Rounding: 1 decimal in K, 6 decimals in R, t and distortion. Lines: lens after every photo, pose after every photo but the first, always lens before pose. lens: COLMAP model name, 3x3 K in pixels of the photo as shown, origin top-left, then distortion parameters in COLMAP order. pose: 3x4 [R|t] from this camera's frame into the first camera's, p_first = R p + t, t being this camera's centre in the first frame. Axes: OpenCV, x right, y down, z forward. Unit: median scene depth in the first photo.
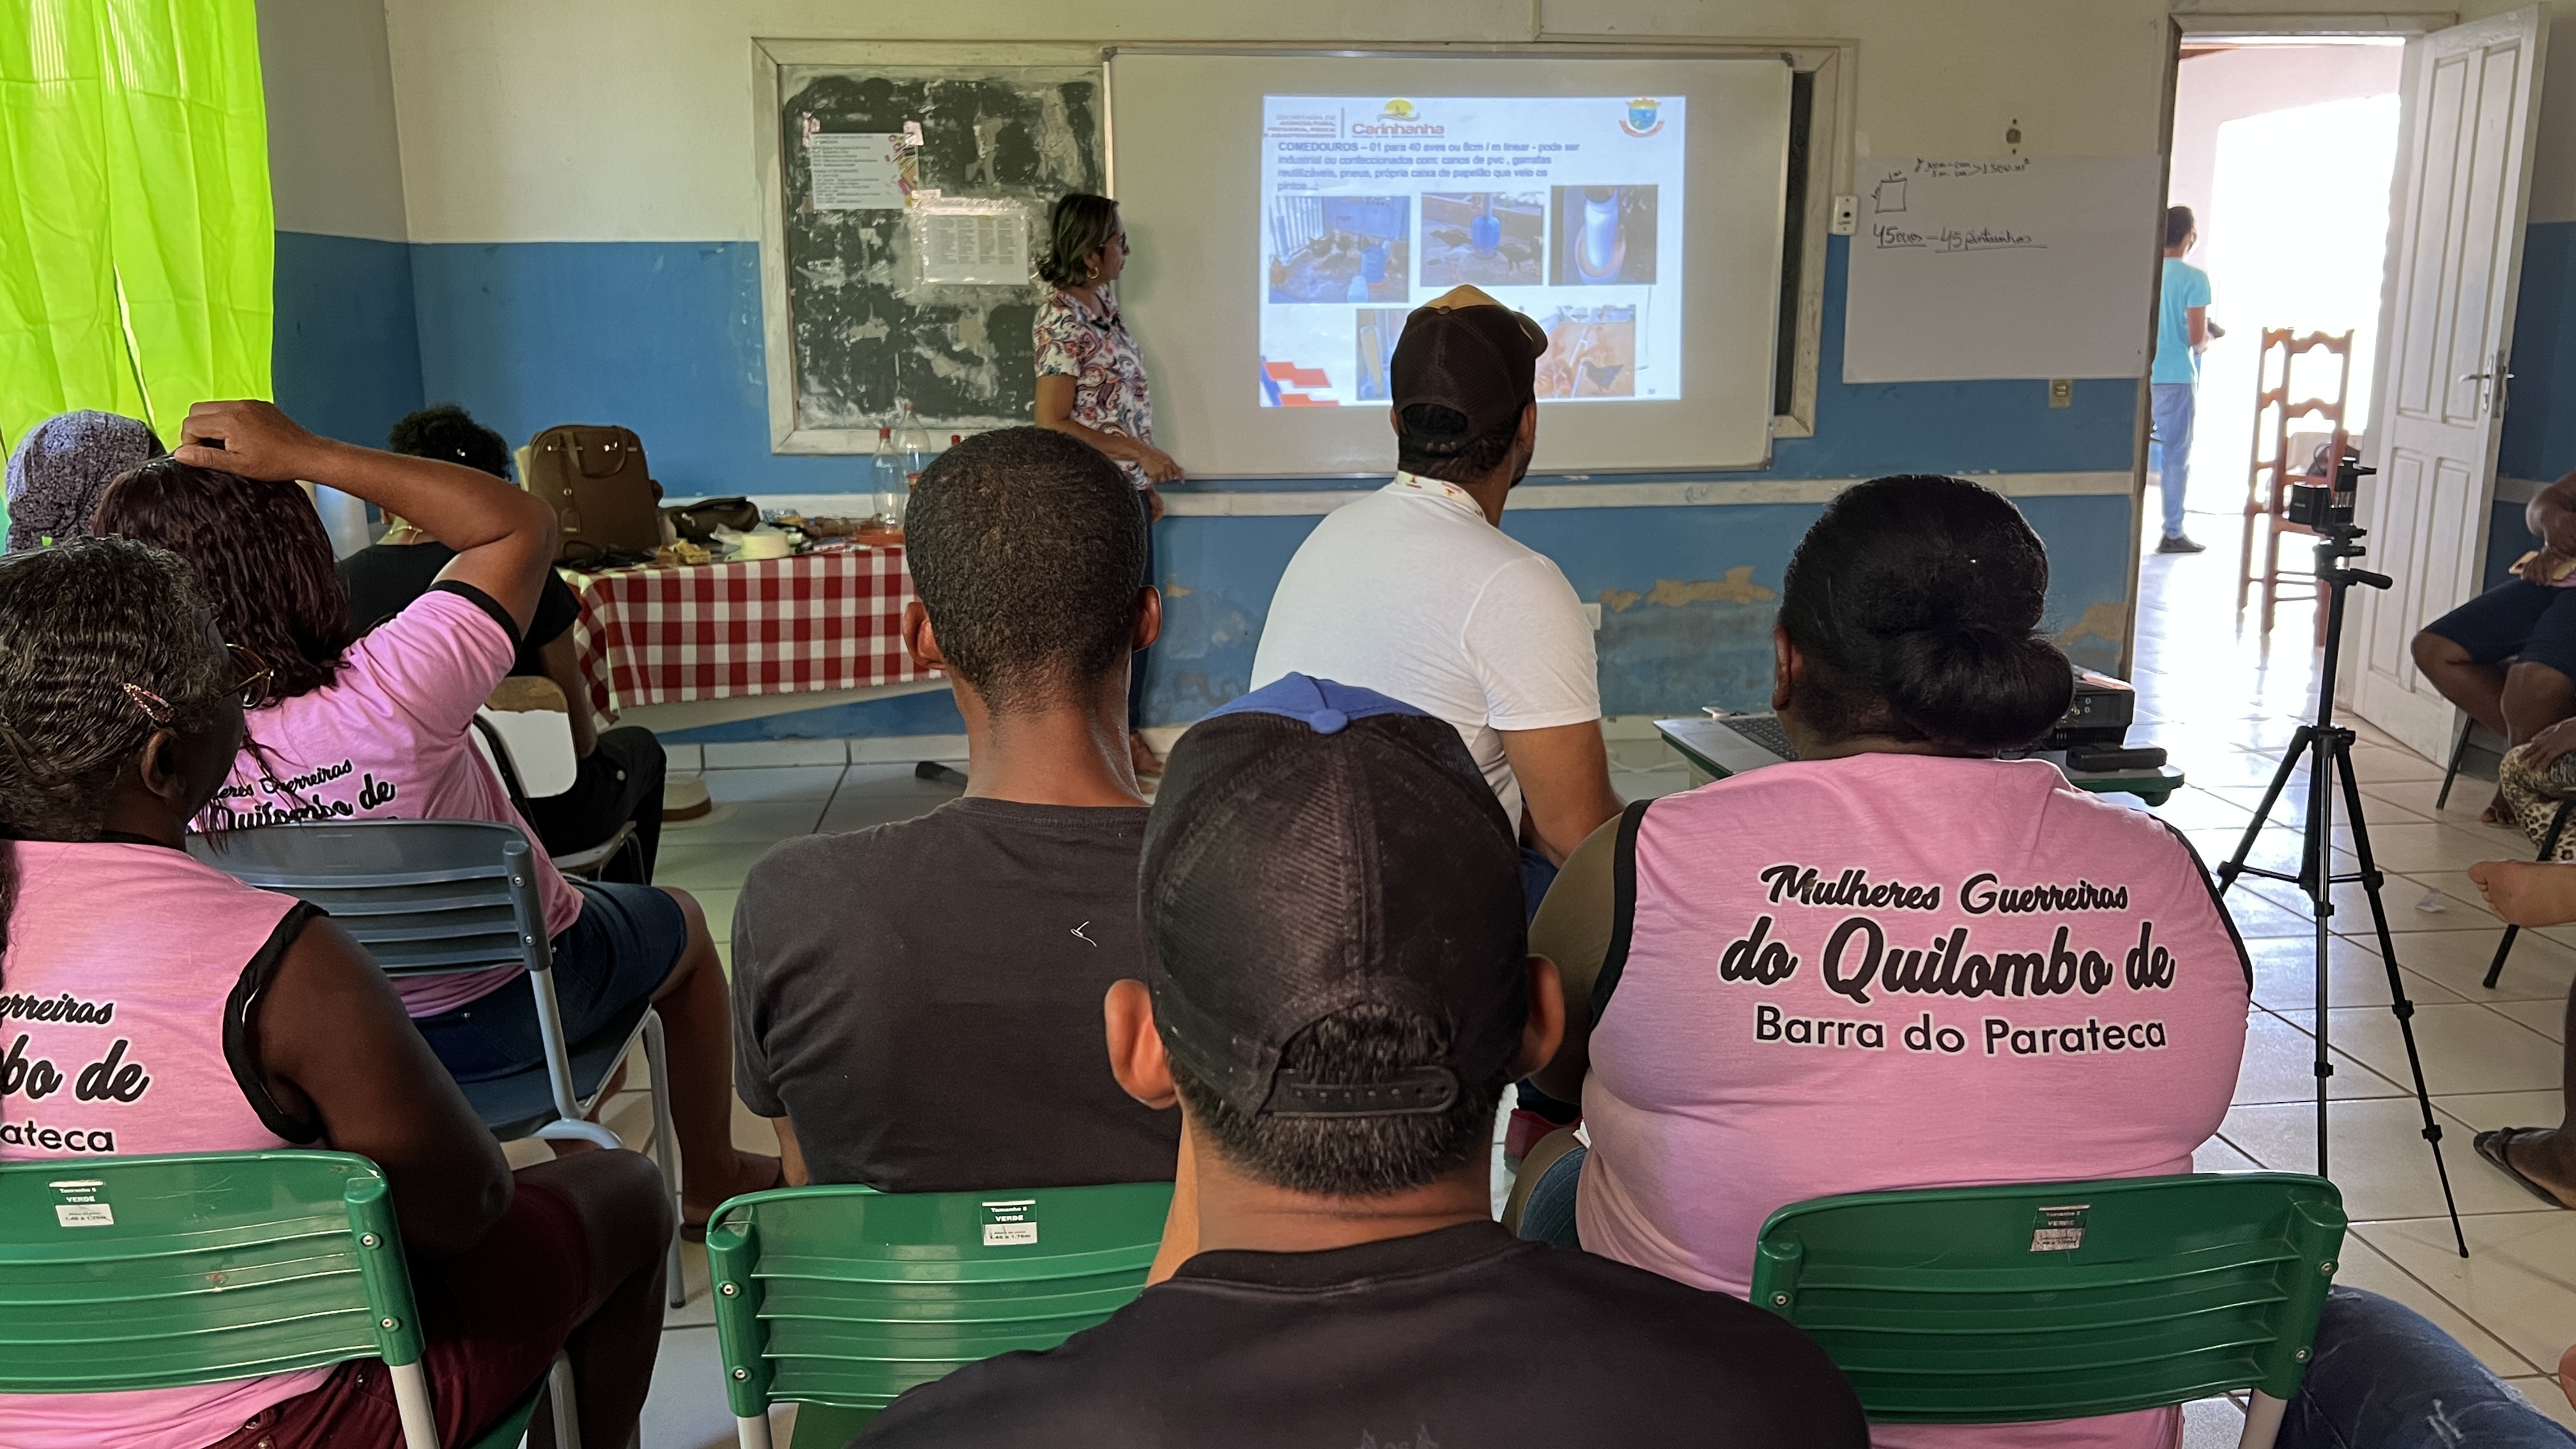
lens RADIAL K [[2001.2, 0, 1288.0], [0, 2001.2, 724.5], [0, 0, 1]] dist [0.099835, -0.078088]
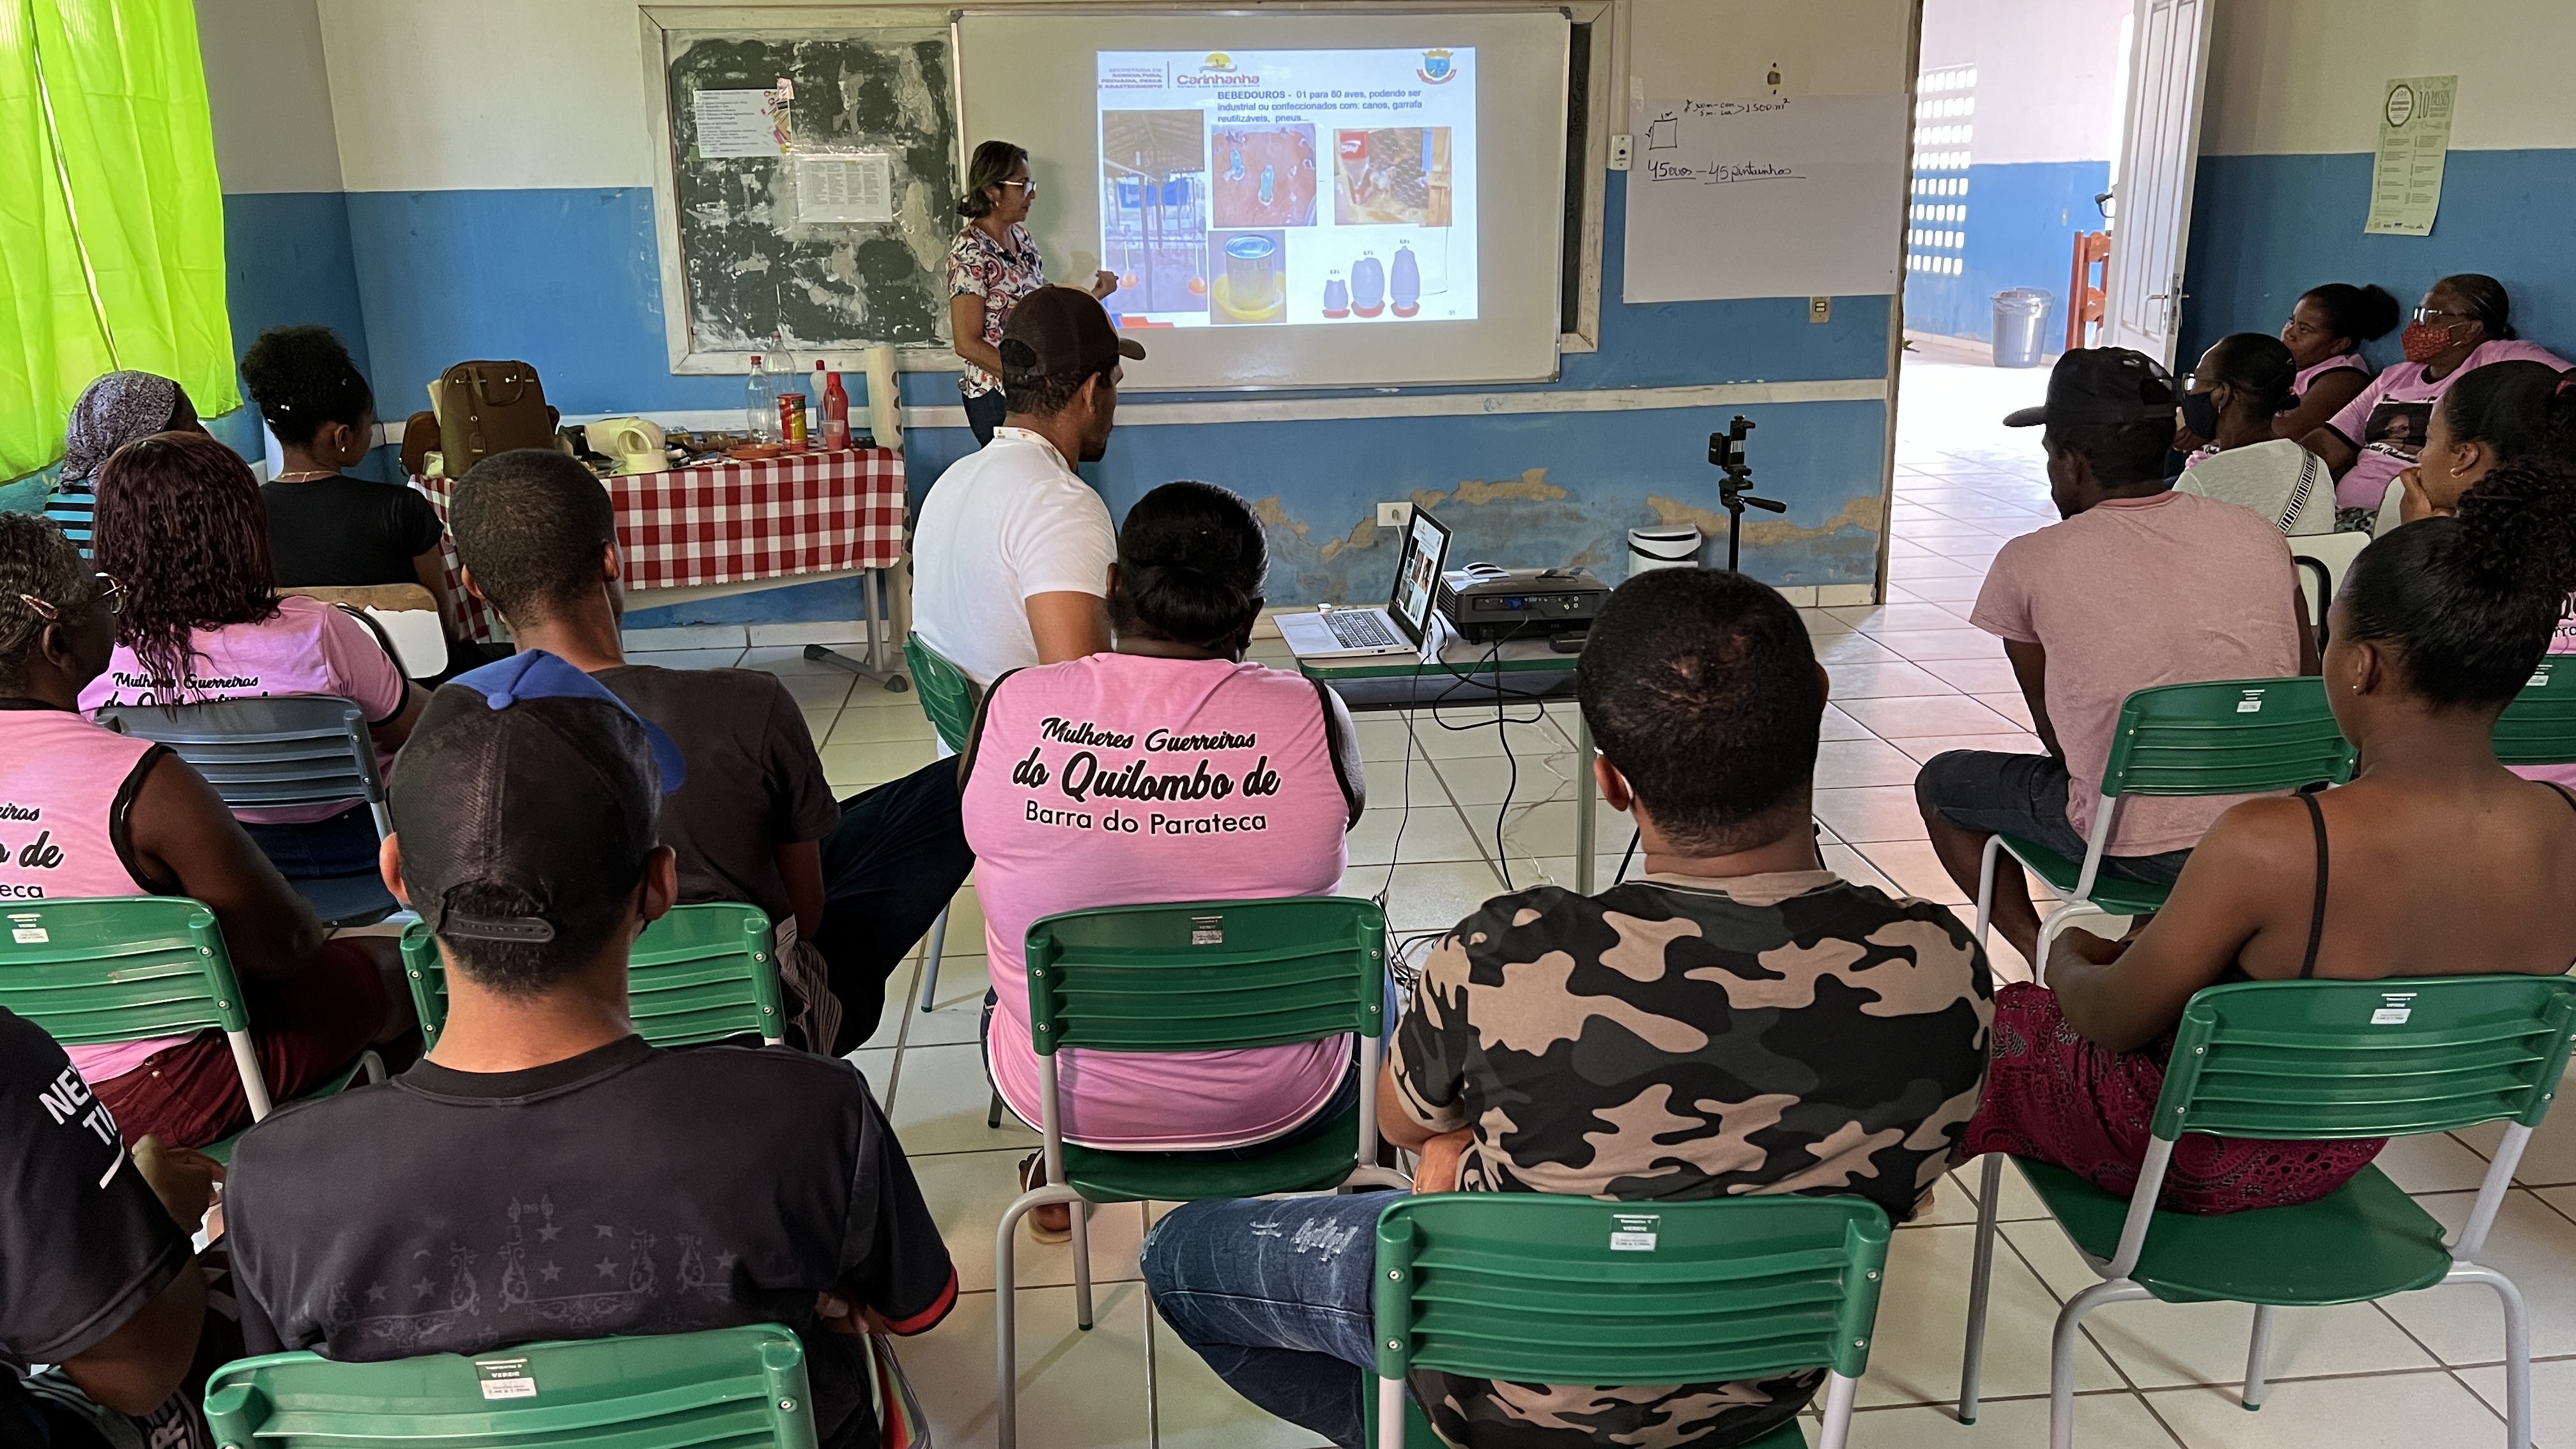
lens RADIAL K [[2073.4, 0, 1288.0], [0, 2073.4, 724.5], [0, 0, 1]] dist [0.085103, -0.004363]
pose [[0.999415, -0.001618, -0.034150, 0.134902], [0.003754, 0.998033, 0.062570, -0.009383], [0.033982, -0.062662, 0.997456, -0.184774]]
